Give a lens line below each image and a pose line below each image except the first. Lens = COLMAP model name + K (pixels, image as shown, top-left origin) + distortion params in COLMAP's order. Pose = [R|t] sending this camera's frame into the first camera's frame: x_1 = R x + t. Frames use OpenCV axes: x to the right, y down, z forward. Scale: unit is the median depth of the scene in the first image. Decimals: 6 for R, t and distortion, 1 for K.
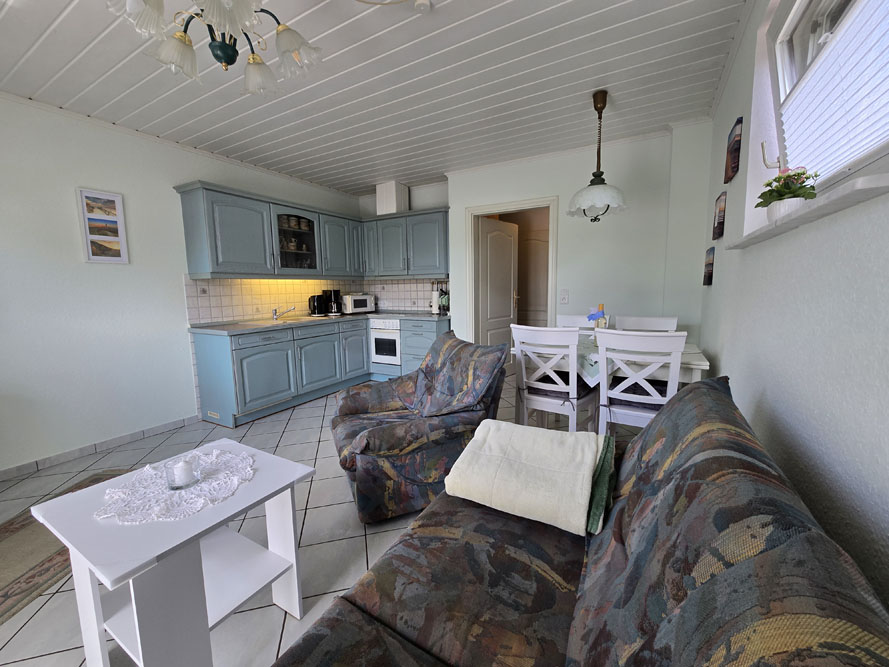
lens RADIAL K [[363.0, 0, 444.5], [0, 363.0, 333.5], [0, 0, 1]] dist [0.014739, -0.007787]
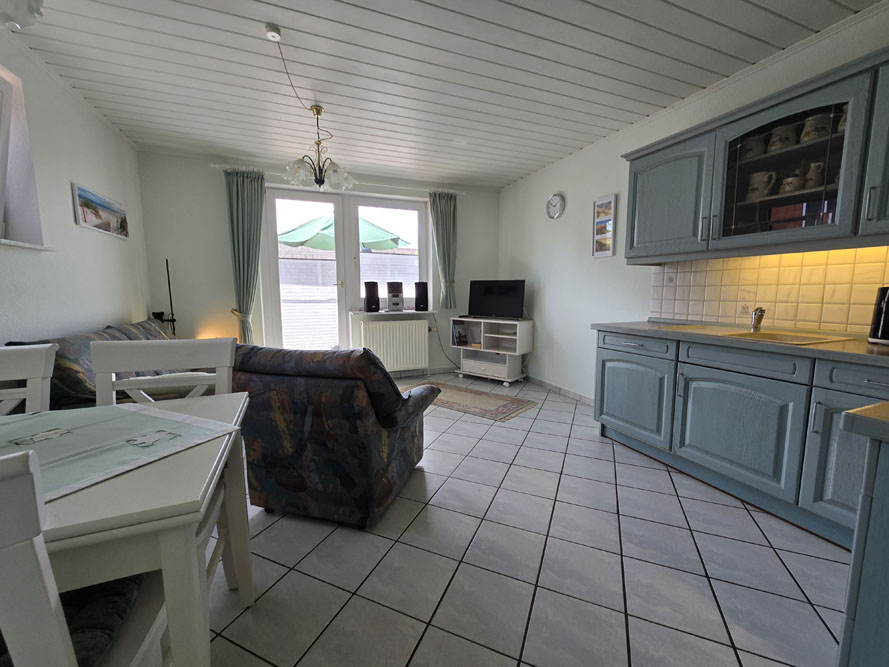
lens RADIAL K [[363.0, 0, 444.5], [0, 363.0, 333.5], [0, 0, 1]] dist [0.014739, -0.007787]
pose [[-0.607618, 0.111052, -0.786427, 0.297028], [-0.090549, 0.974034, 0.207505, -0.120503], [0.789051, 0.197294, -0.581785, 1.082082]]
